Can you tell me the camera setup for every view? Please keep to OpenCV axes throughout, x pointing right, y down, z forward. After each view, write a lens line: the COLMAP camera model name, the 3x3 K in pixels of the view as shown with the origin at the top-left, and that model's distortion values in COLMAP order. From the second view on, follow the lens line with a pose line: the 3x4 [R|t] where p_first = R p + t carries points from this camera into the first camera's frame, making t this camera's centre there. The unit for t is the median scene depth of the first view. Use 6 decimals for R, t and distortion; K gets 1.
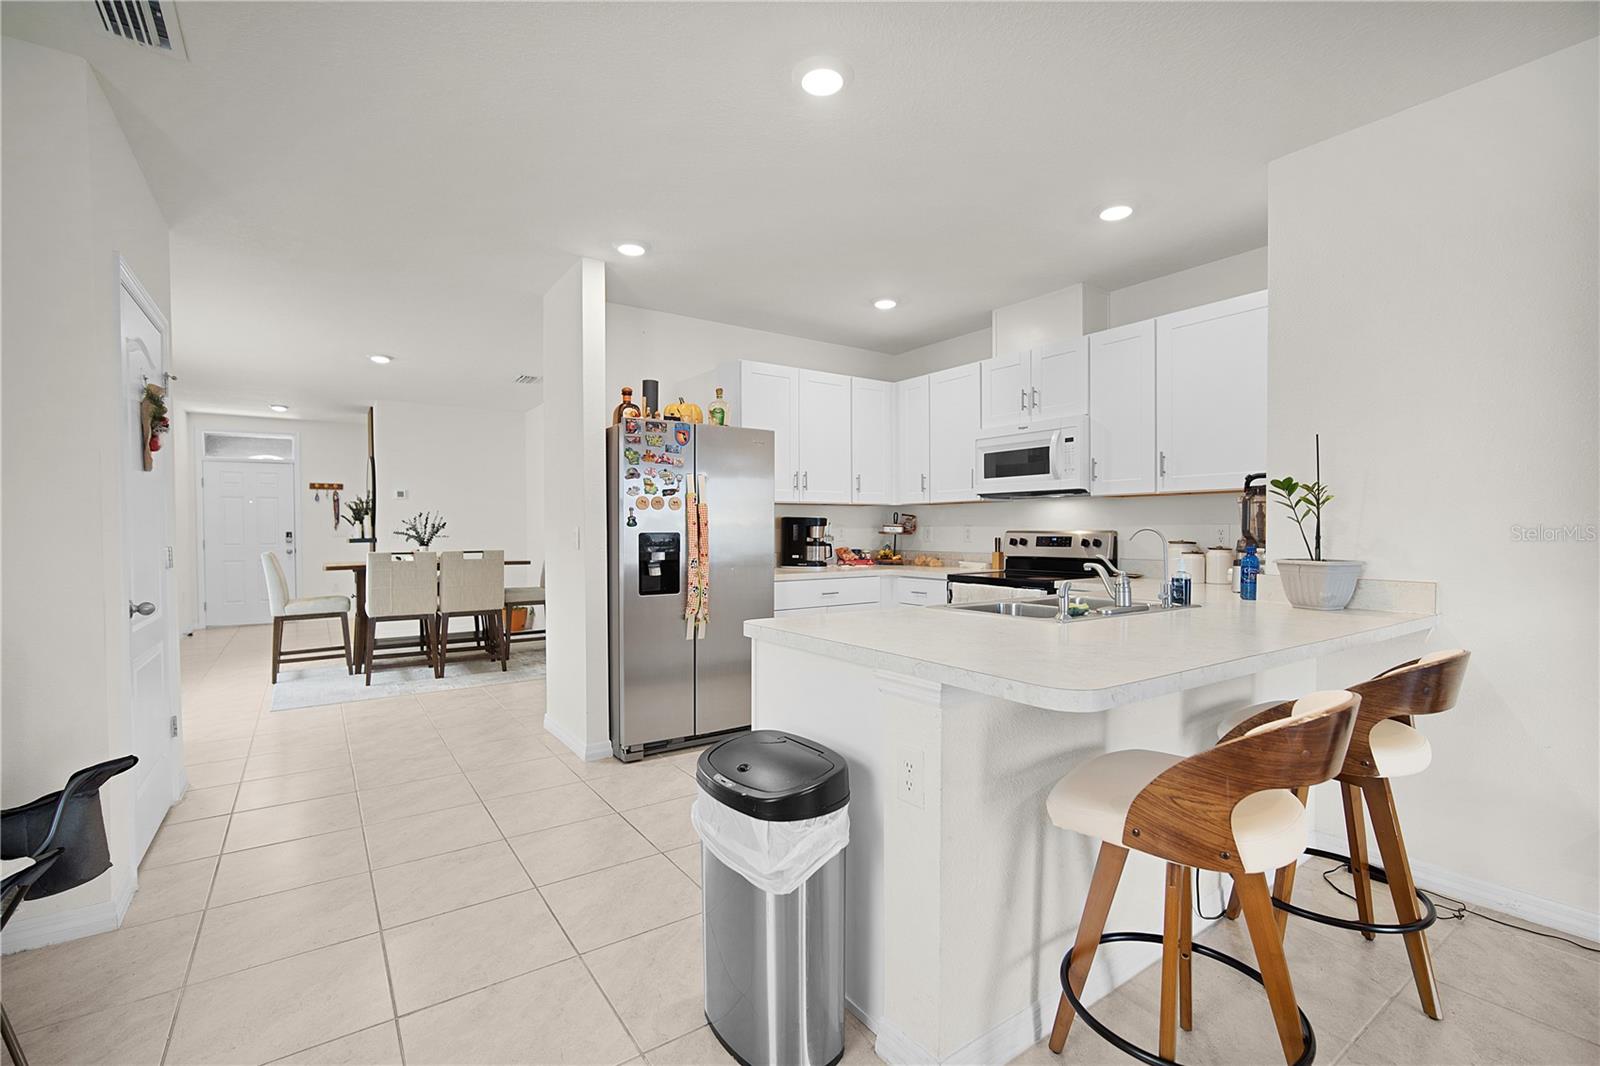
lens RADIAL K [[711.1, 0, 793.4], [0, 711.1, 543.1], [0, 0, 1]] dist [-0.017632, 0.008257]
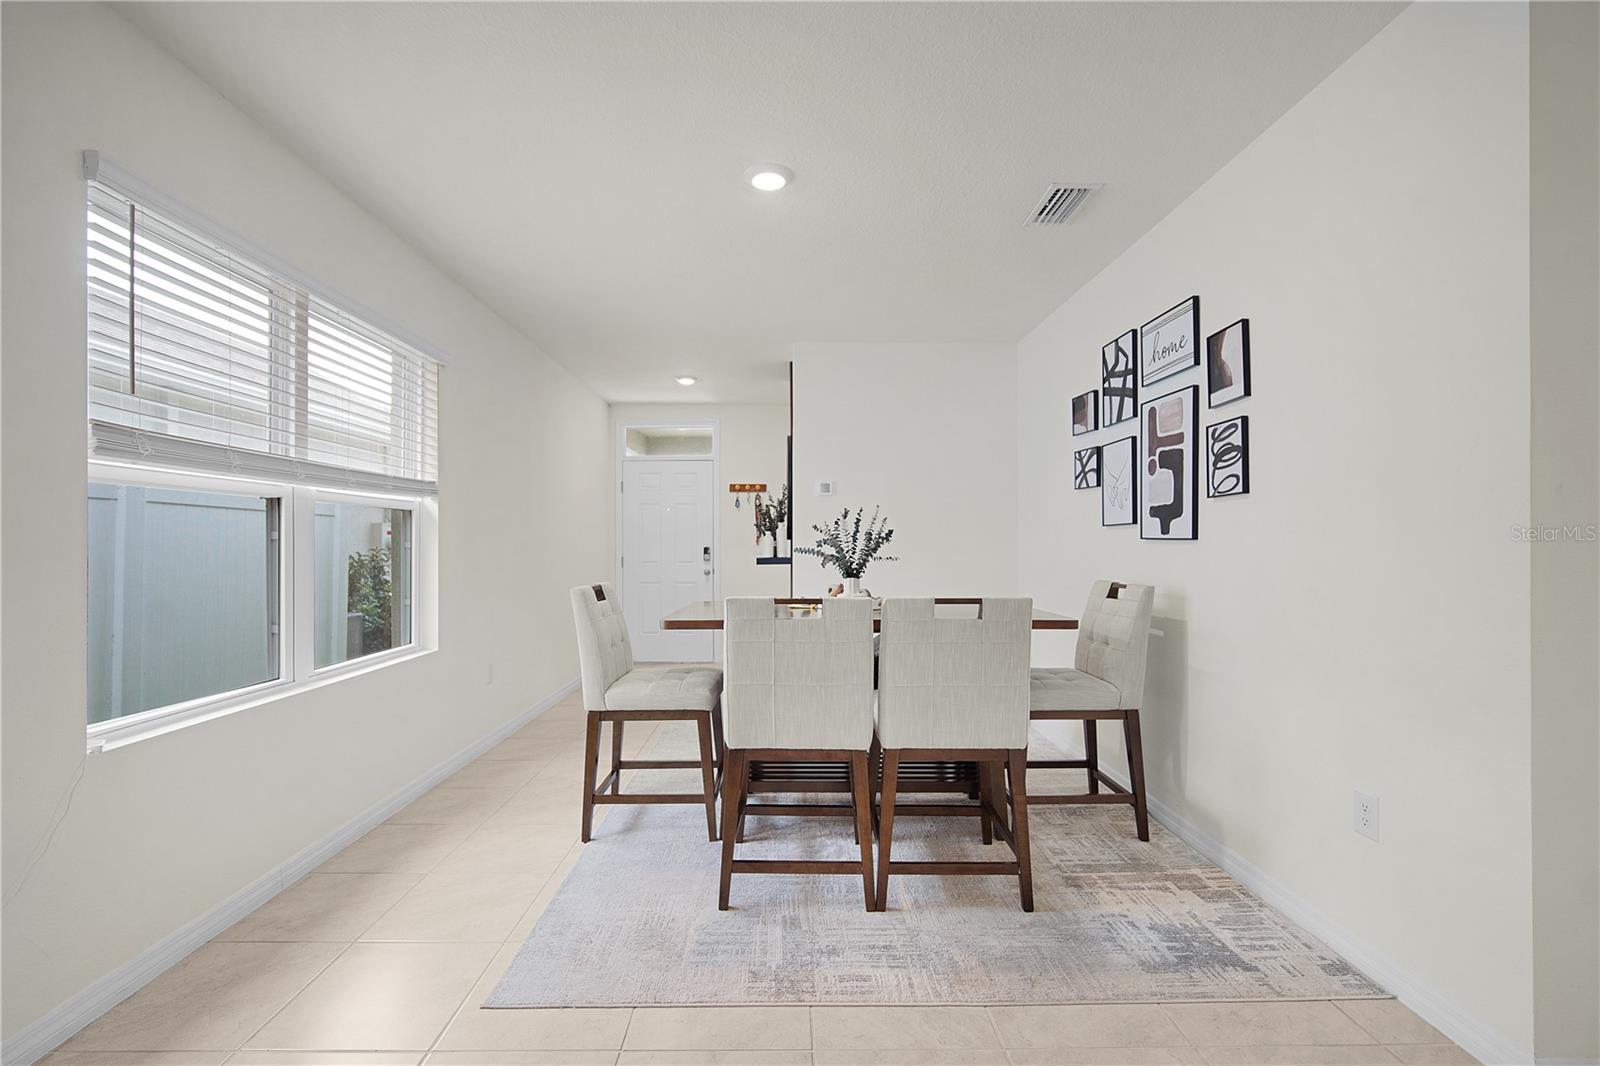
lens RADIAL K [[711.9, 0, 790.7], [0, 711.9, 532.9], [0, 0, 1]] dist [-0.010212, 0.000715]
pose [[0.830307, -0.006995, -0.557263, -0.303179], [-0.013811, 0.999356, -0.033122, -0.010570], [0.557136, 0.035198, 0.829675, 0.609411]]
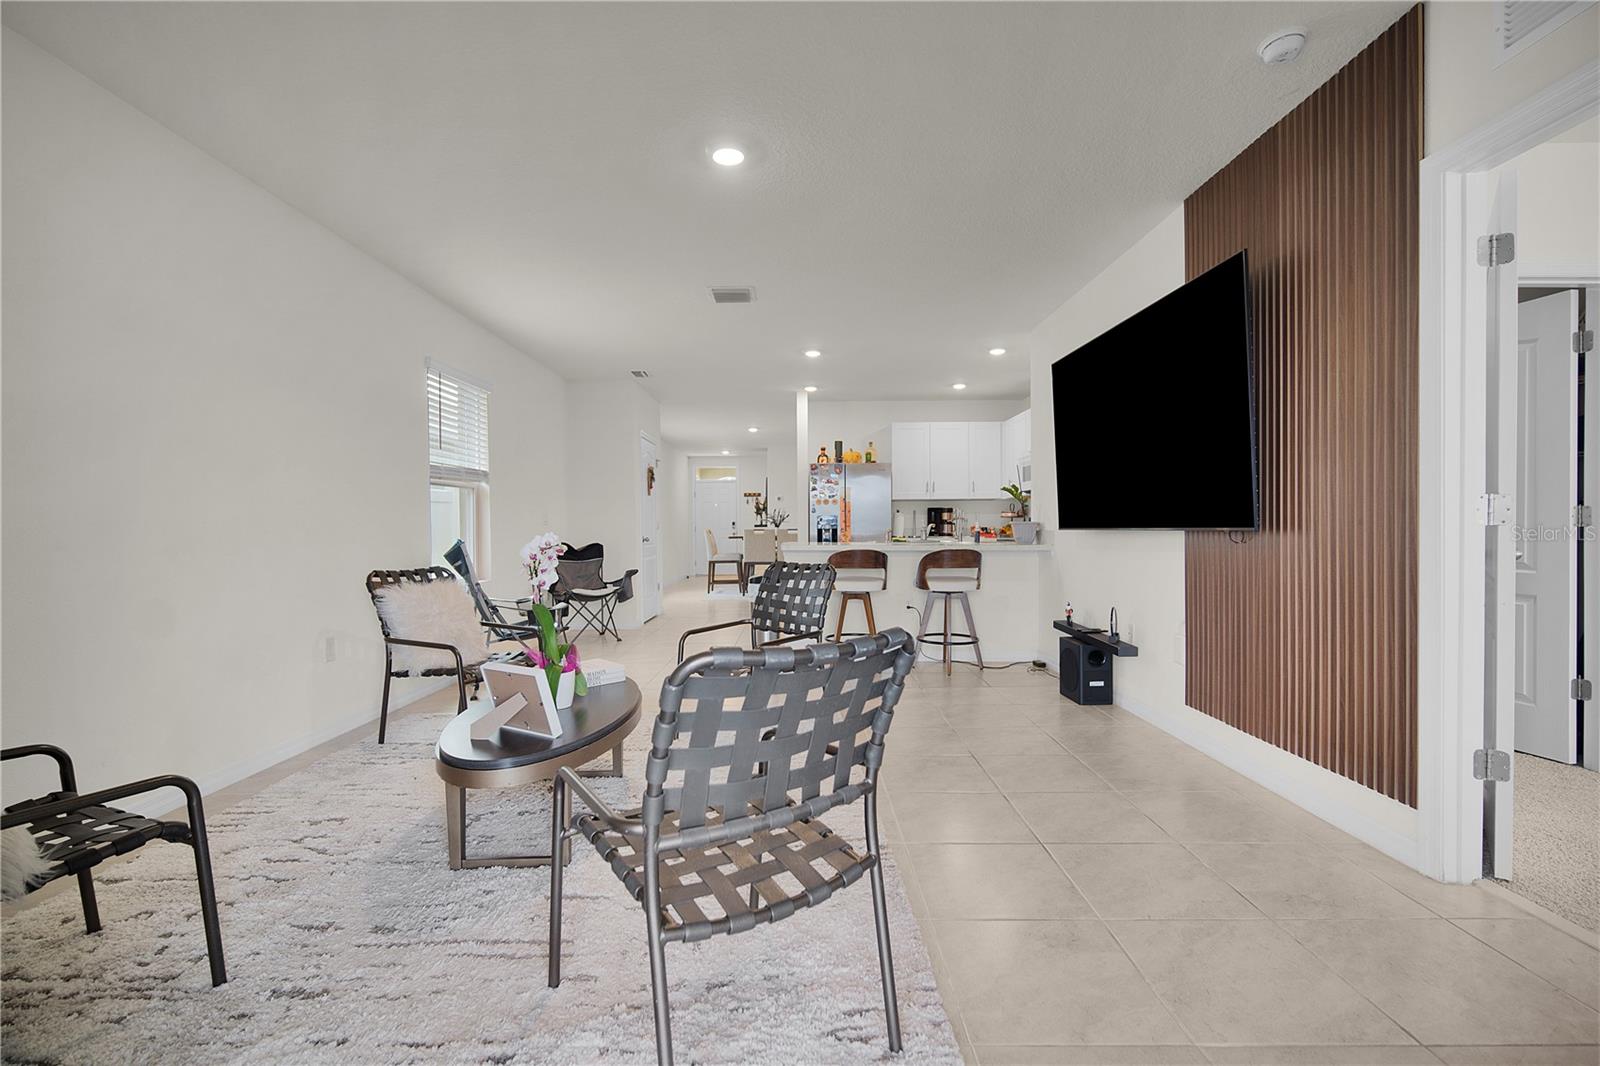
lens RADIAL K [[711.9, 0, 790.7], [0, 711.9, 532.9], [0, 0, 1]] dist [-0.010212, 0.000715]
pose [[0.818910, 0.003673, -0.573910, 0.609367], [-0.009475, 0.999930, -0.007121, 0.034613], [0.573843, 0.011269, 0.818887, -0.526633]]
